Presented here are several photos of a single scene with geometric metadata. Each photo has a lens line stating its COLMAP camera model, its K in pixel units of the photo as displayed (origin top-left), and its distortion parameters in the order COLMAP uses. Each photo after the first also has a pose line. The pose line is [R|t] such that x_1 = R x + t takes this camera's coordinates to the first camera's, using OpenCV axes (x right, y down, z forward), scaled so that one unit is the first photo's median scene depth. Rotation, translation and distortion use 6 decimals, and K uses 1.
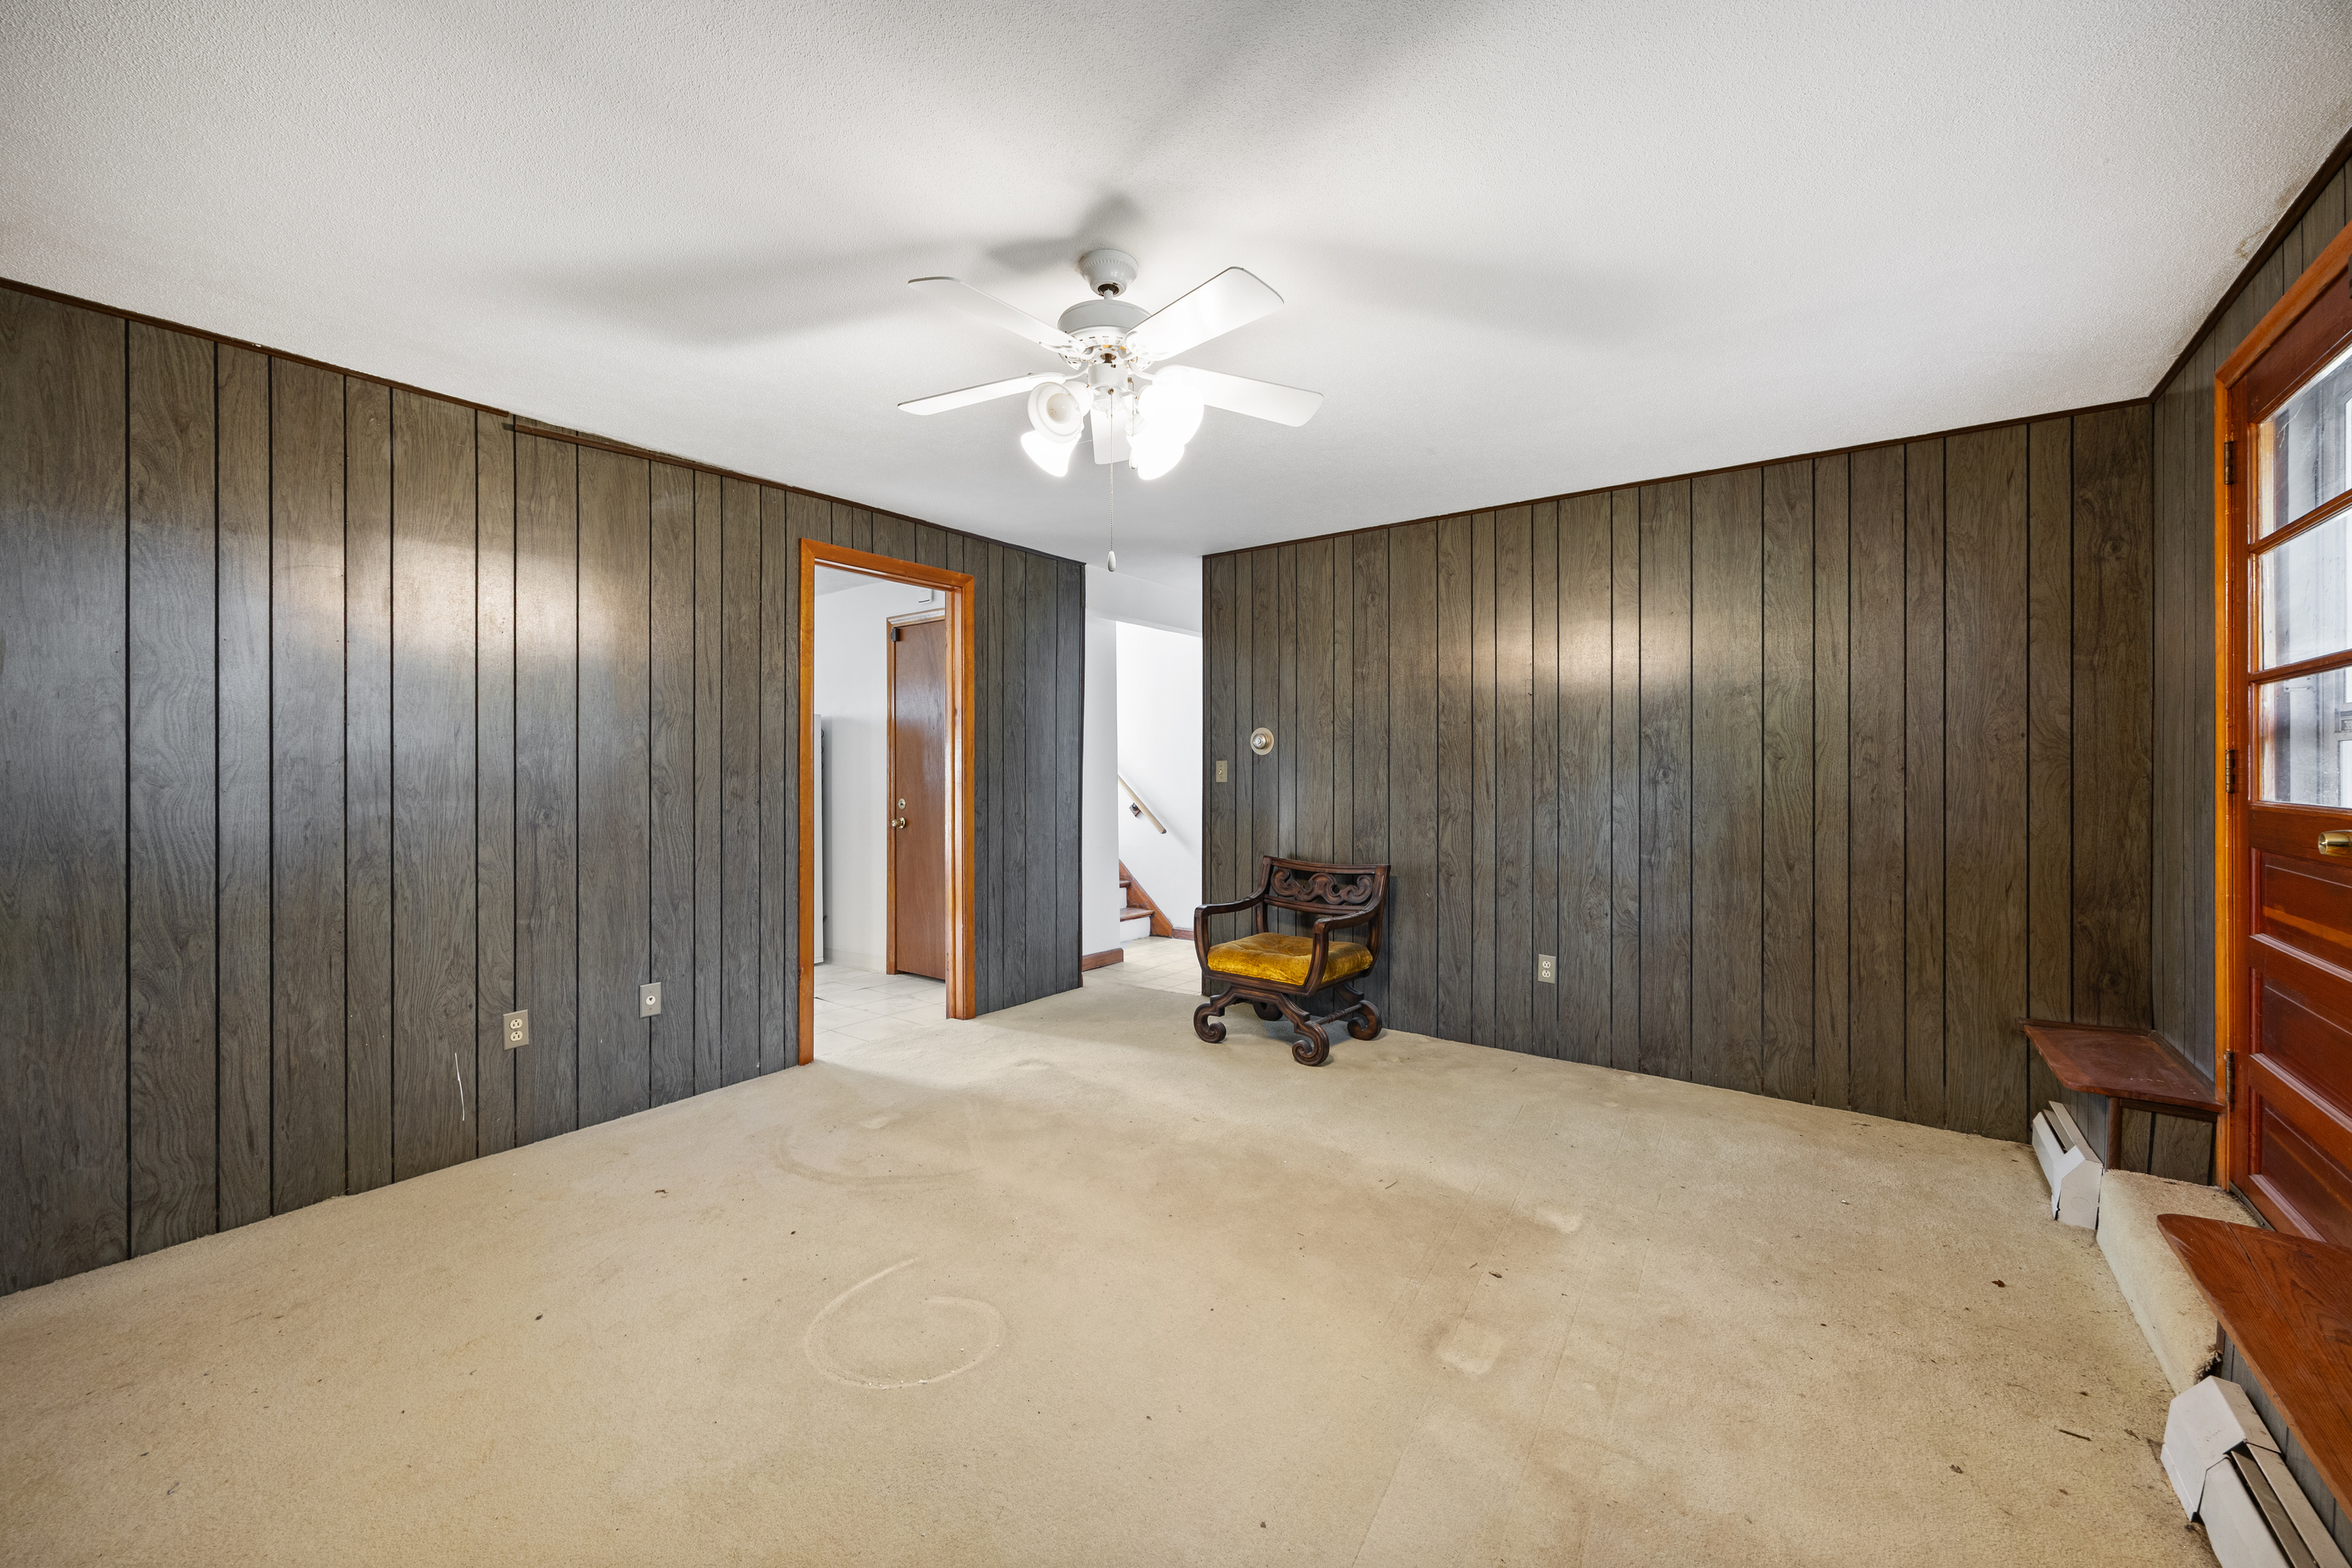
lens RADIAL K [[930.5, 0, 1172.1], [0, 930.5, 766.2], [0, 0, 1]] dist [-0.000534, 0.000370]
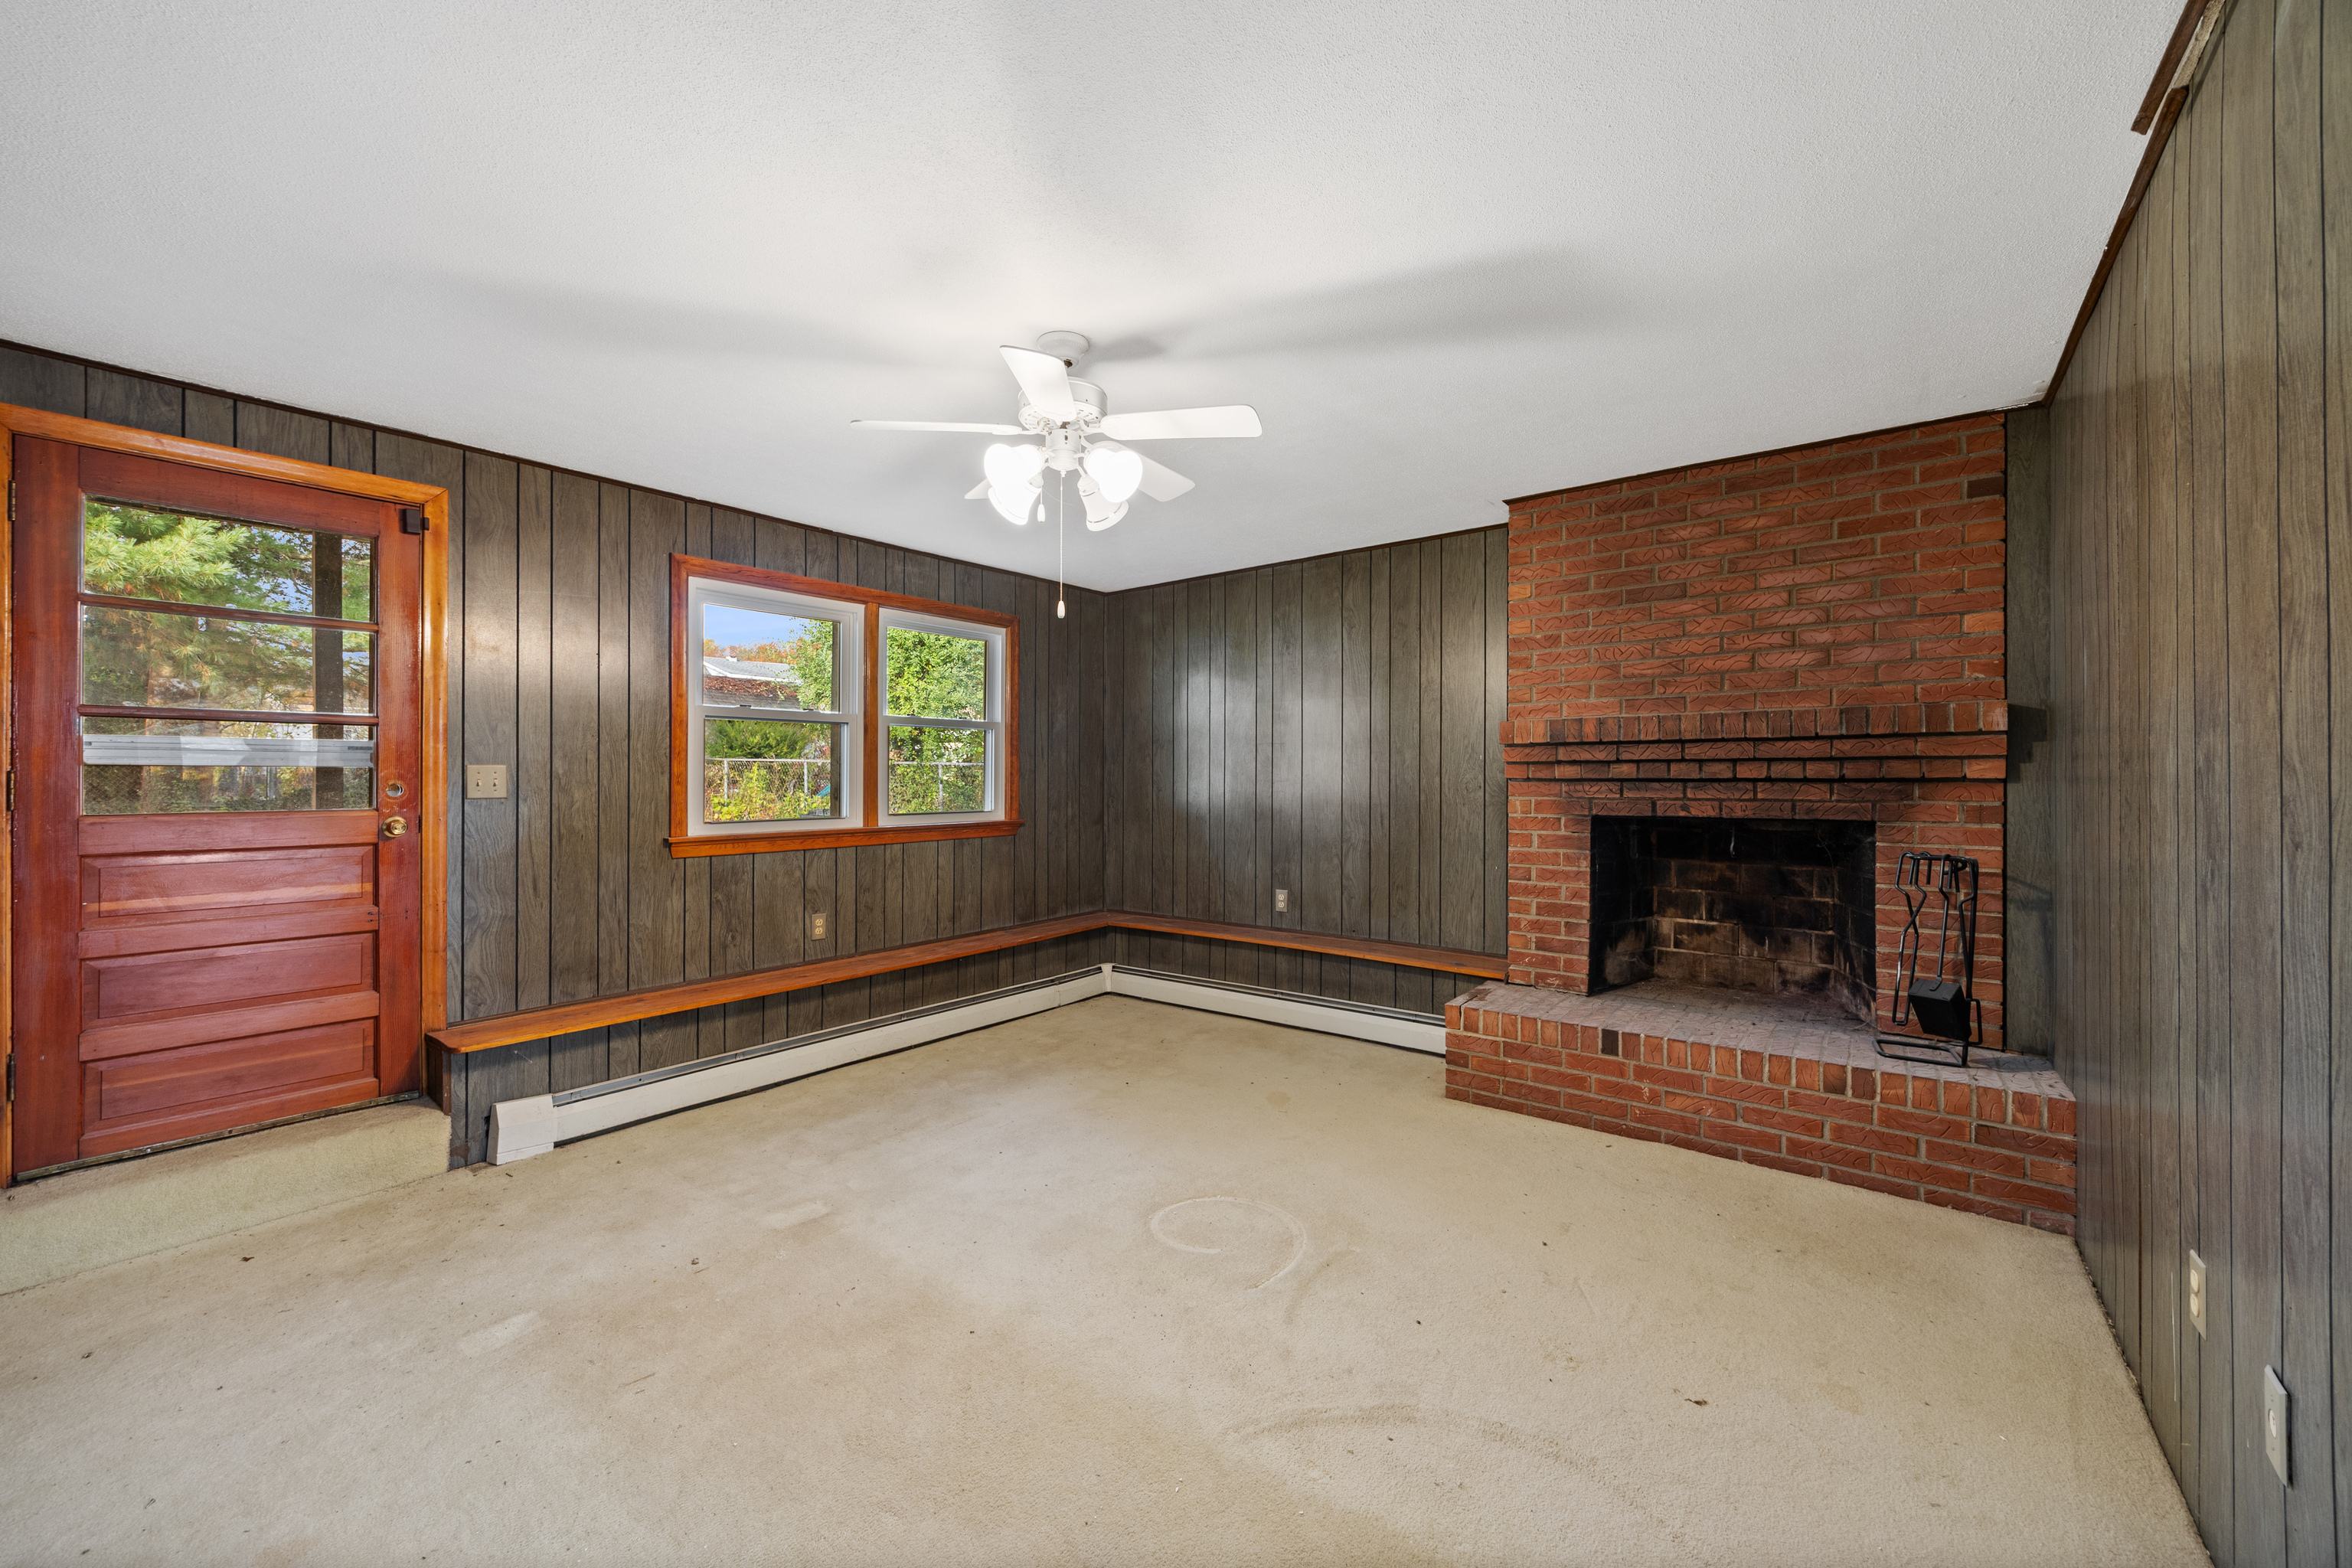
lens RADIAL K [[897.7, 0, 1164.3], [0, 897.7, 779.9], [0, 0, 1]] dist [0.000257, 0.000140]
pose [[-0.999194, 0.007346, 0.039474, -0.141599], [0.007358, 0.999973, 0.000164, 0.002418], [-0.039472, 0.000454, -0.999221, 1.254118]]
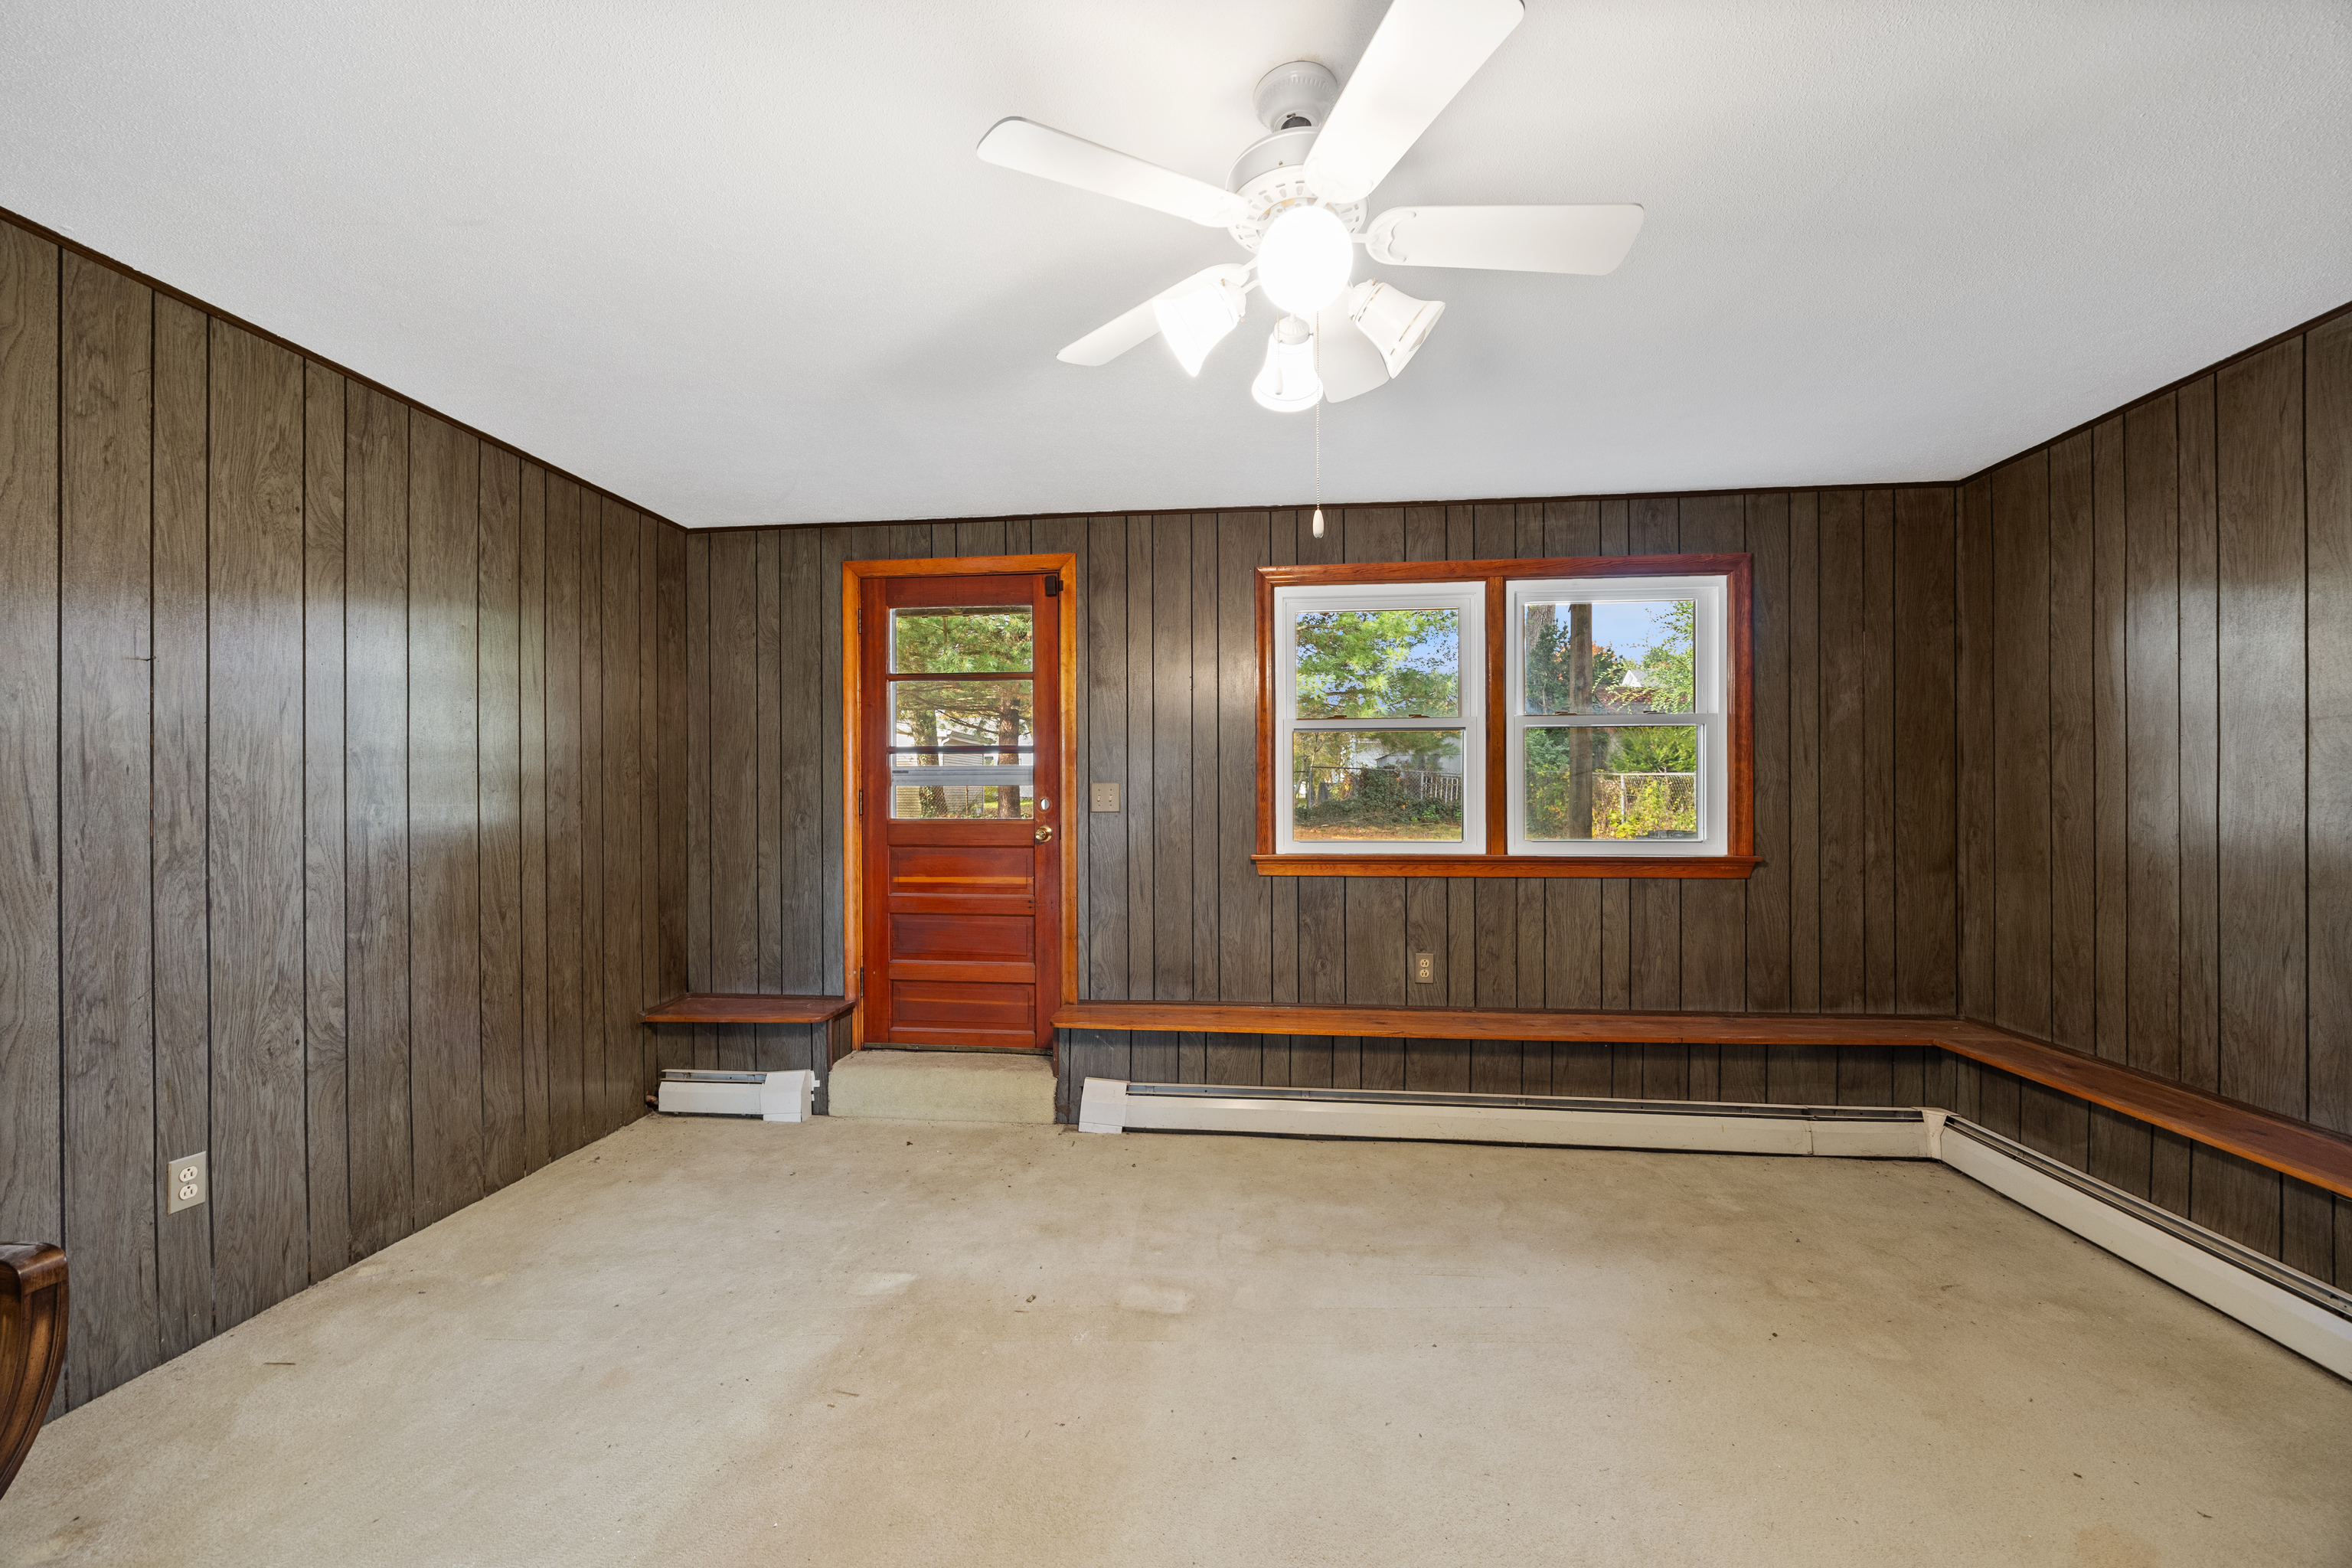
lens RADIAL K [[899.6, 0, 1178.6], [0, 899.6, 793.3], [0, 0, 1]] dist [-0.000005, 0.000208]
pose [[-0.511251, 0.006791, 0.859404, -0.363709], [0.003034, 0.999977, -0.006096, 0.000838], [-0.859426, -0.000509, -0.511260, 0.856492]]
